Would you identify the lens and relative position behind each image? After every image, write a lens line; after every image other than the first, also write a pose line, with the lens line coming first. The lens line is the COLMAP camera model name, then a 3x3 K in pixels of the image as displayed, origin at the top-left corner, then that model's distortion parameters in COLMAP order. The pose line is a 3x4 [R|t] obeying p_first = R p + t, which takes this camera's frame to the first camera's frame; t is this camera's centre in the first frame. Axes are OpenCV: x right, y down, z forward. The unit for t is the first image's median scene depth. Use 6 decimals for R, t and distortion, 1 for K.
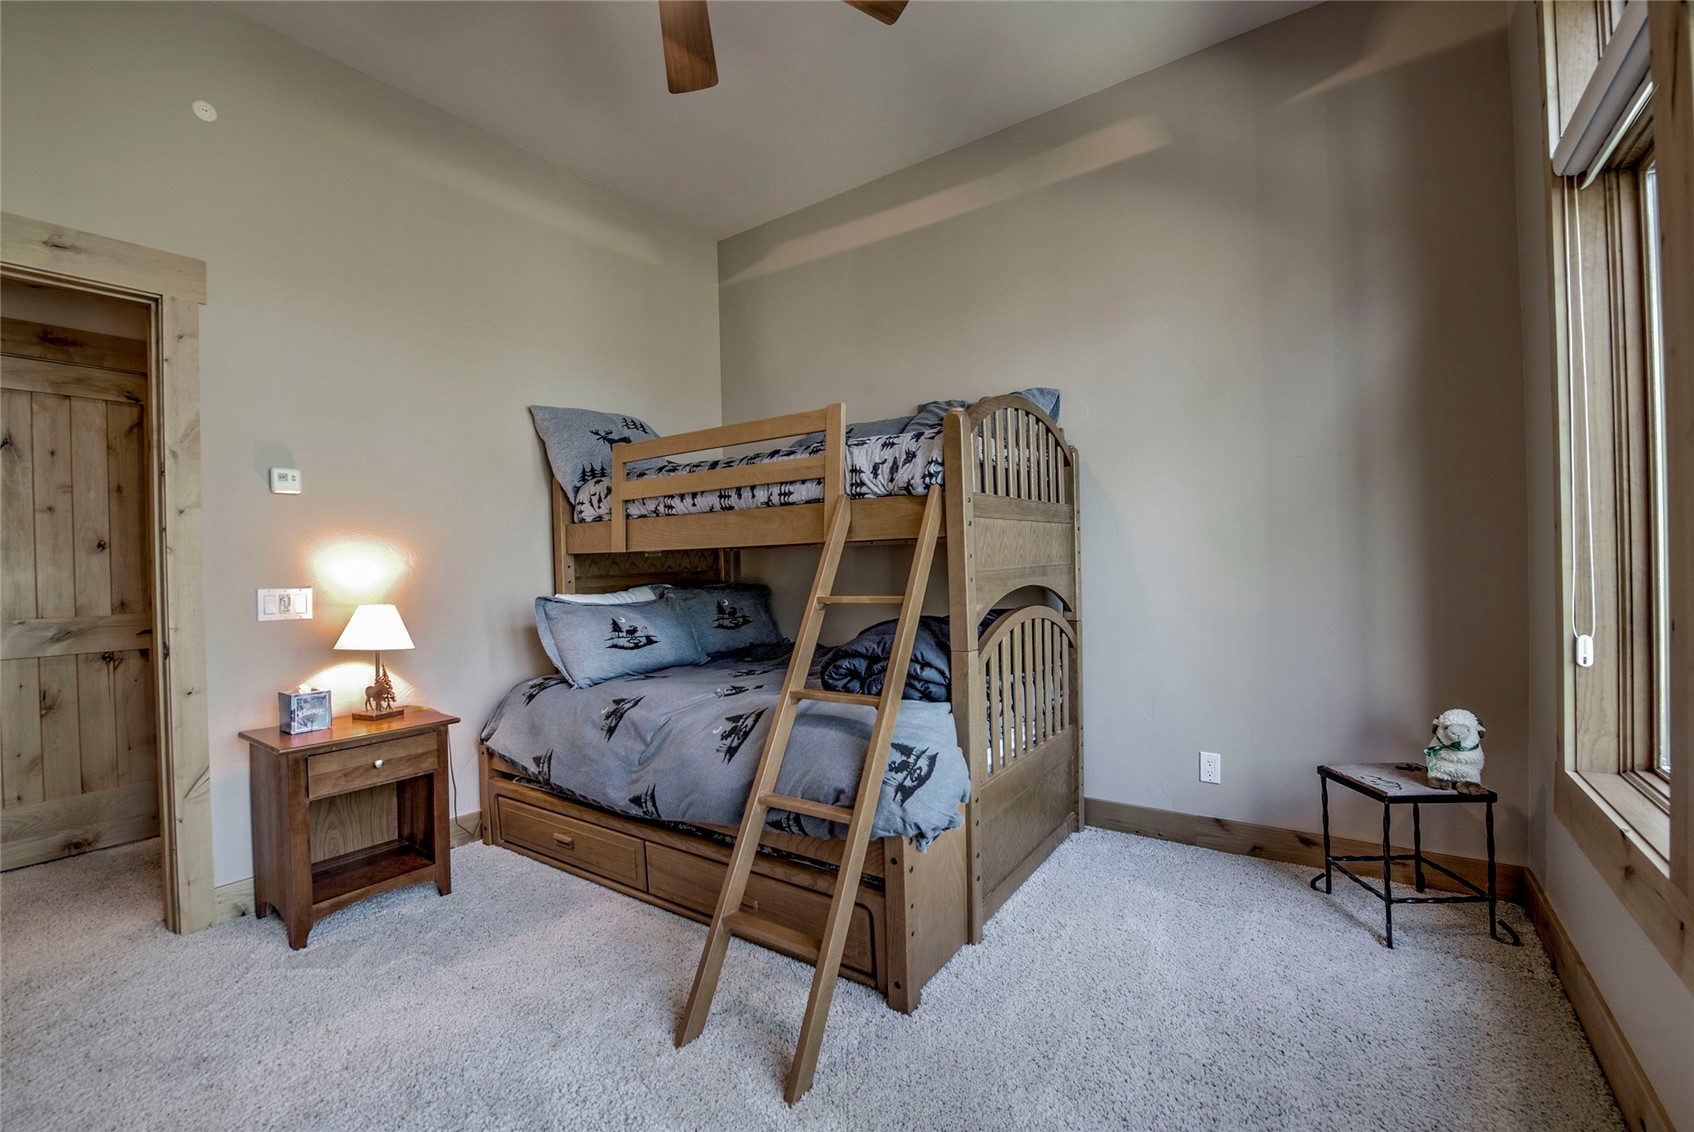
lens RADIAL K [[713.3, 0, 847.0], [0, 713.3, 567.3], [0, 0, 1]] dist [-0.001850, -0.000065]
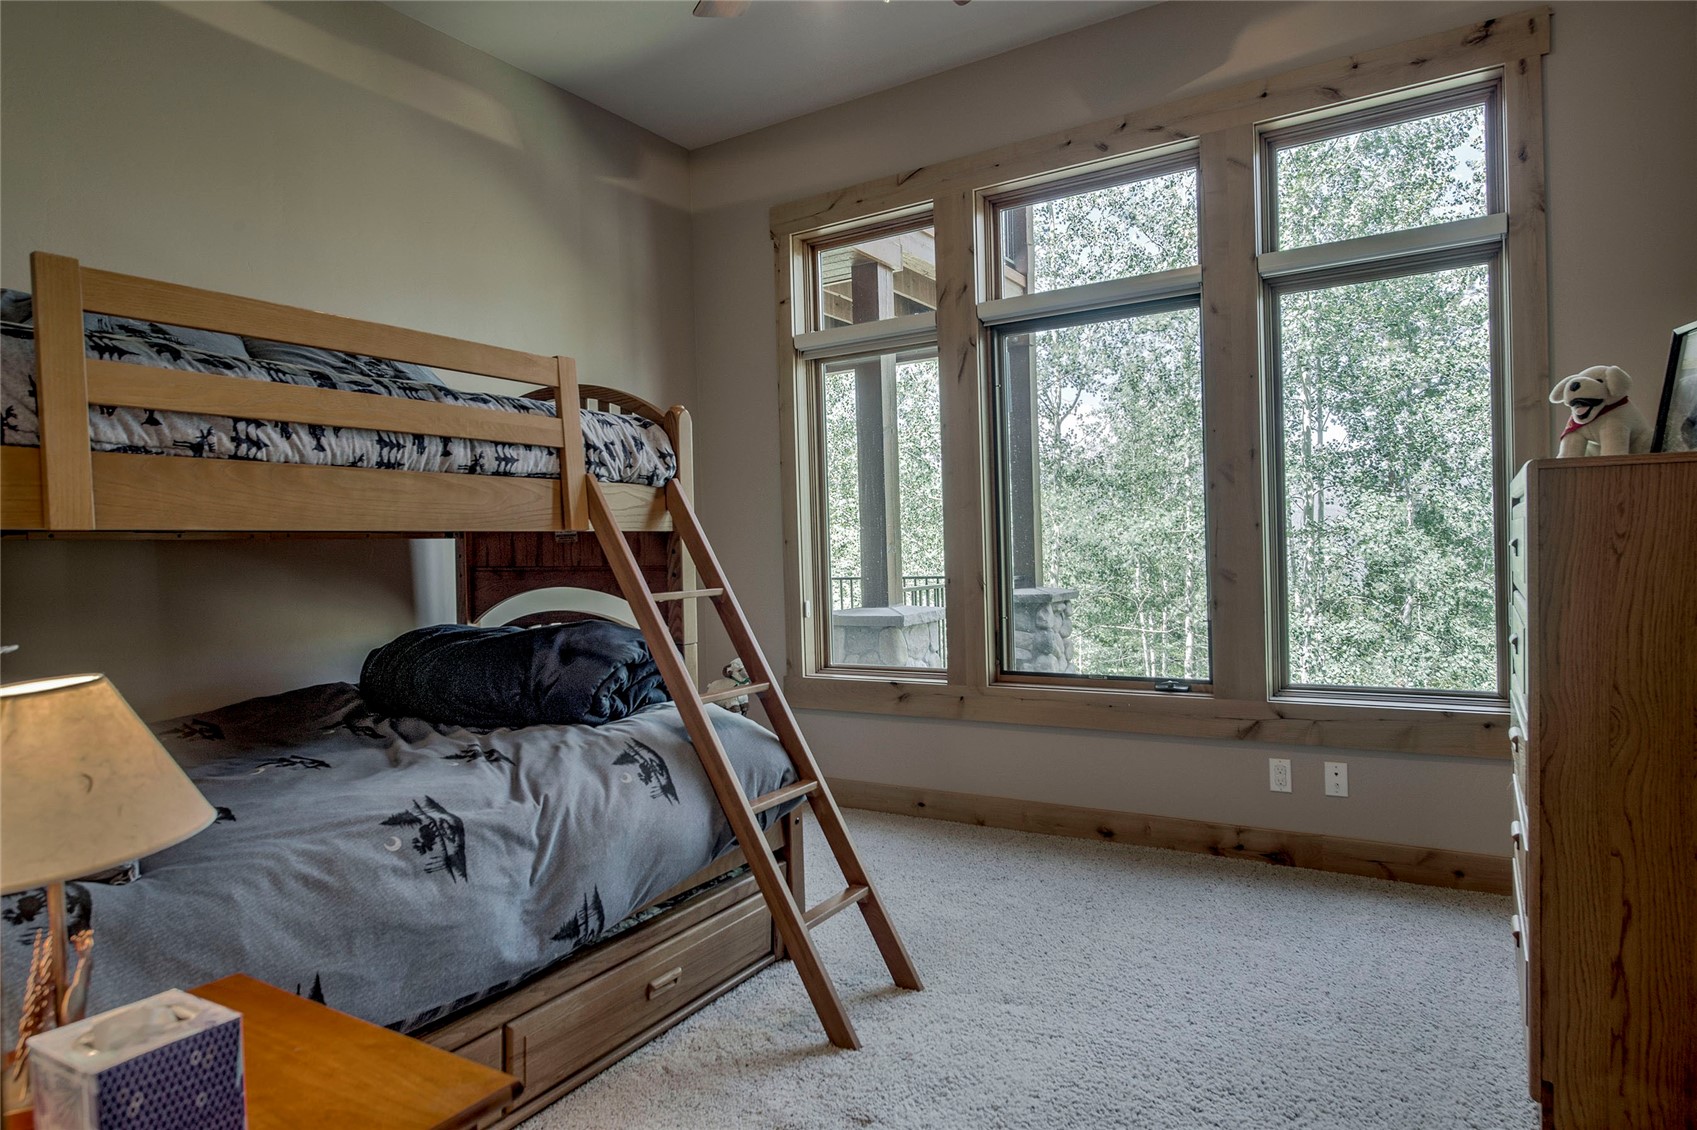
lens RADIAL K [[1003.5, 0, 848.2], [0, 1003.5, 565.4], [0, 0, 1]] dist [0.002628, 0.000269]
pose [[-0.066345, 0.013460, 0.997706, -1.054477], [0.037595, 0.999233, -0.010981, 0.023791], [-0.997088, 0.036780, -0.066801, 0.709691]]
